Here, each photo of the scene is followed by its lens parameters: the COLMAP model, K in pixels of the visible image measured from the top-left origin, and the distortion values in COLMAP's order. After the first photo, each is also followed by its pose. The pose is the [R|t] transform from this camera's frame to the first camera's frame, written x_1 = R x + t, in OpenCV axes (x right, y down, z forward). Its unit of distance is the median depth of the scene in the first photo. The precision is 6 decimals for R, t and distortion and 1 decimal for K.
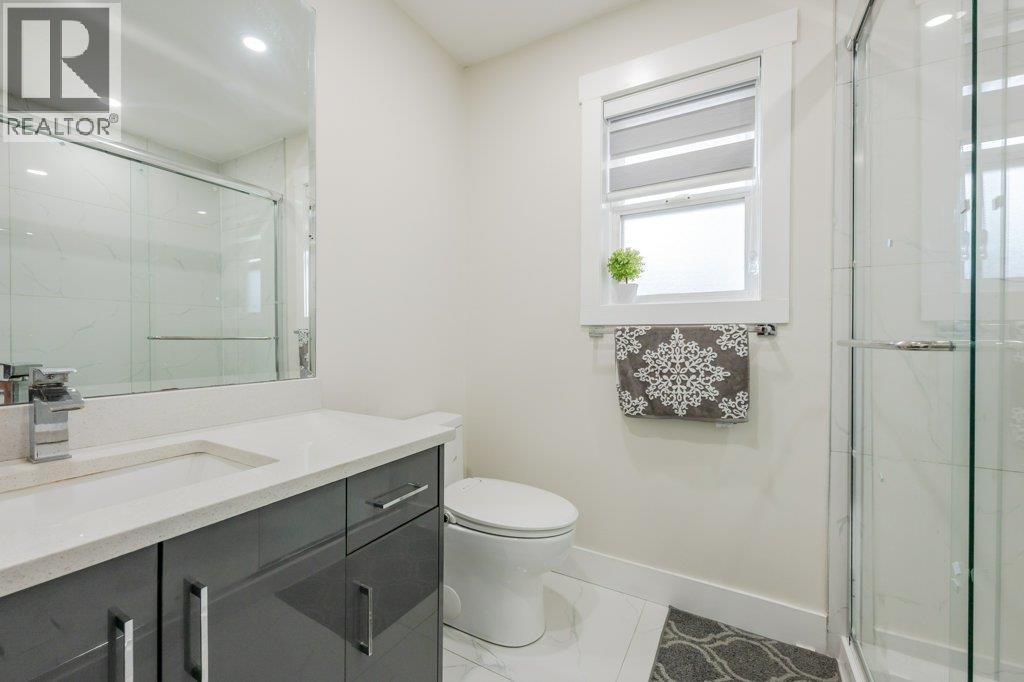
lens RADIAL K [[408.6, 0, 510.0], [0, 408.6, 340.7], [0, 0, 1]] dist [0.003575, 0.000280]
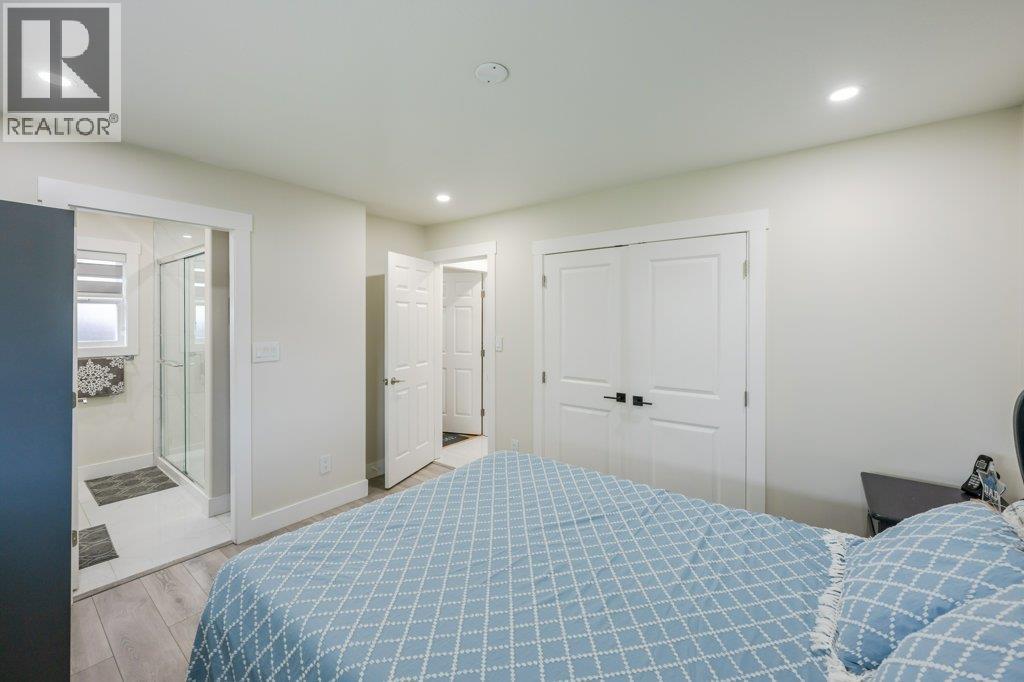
lens RADIAL K [[408.6, 0, 479.7], [0, 408.6, 321.6], [0, 0, 1]] dist [0.003575, 0.000280]
pose [[0.185338, -0.004353, 0.982665, -1.583620], [0.009076, 0.999955, 0.002718, -0.247850], [-0.982633, 0.008415, 0.185369, -1.750094]]
